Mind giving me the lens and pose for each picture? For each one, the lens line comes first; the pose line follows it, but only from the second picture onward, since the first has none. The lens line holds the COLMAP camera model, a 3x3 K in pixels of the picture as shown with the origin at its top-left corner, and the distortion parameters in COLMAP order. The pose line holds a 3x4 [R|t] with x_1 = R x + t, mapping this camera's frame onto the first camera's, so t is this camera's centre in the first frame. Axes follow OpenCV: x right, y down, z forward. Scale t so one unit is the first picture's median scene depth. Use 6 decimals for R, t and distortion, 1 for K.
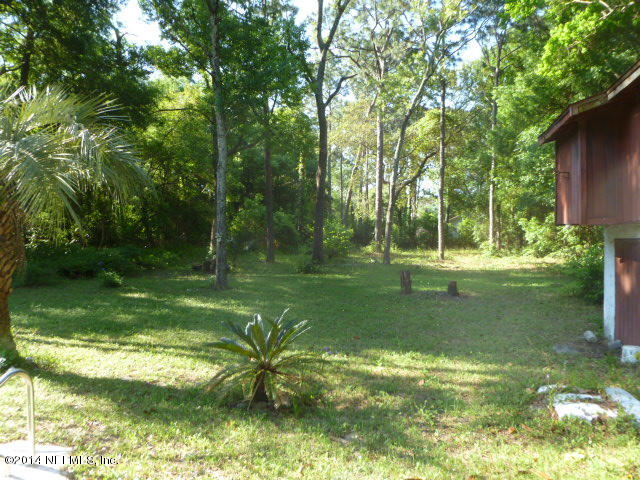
lens RADIAL K [[526.6, 0, 320.3], [0, 526.6, 241.0], [0, 0, 1]] dist [-0.070392, 0.003706]
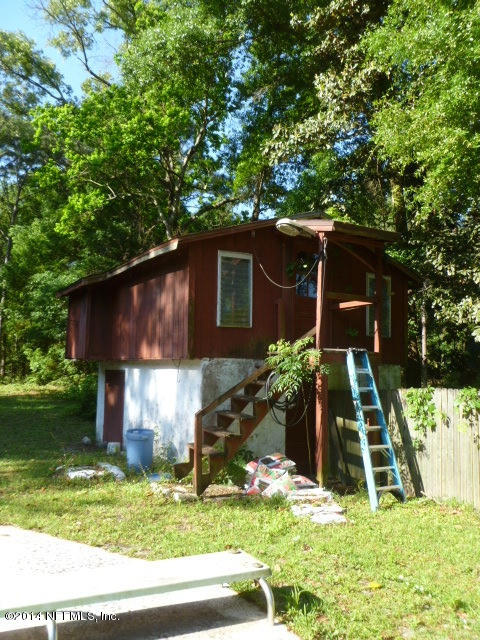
lens RADIAL K [[526.6, 0, 239.7], [0, 526.6, 320.3], [0, 0, 1]] dist [-0.070392, 0.003706]
pose [[0.718209, 0.089708, 0.690020, -0.072530], [-0.024320, 0.994285, -0.103952, -0.000109], [-0.695402, 0.057878, 0.716286, -0.126294]]
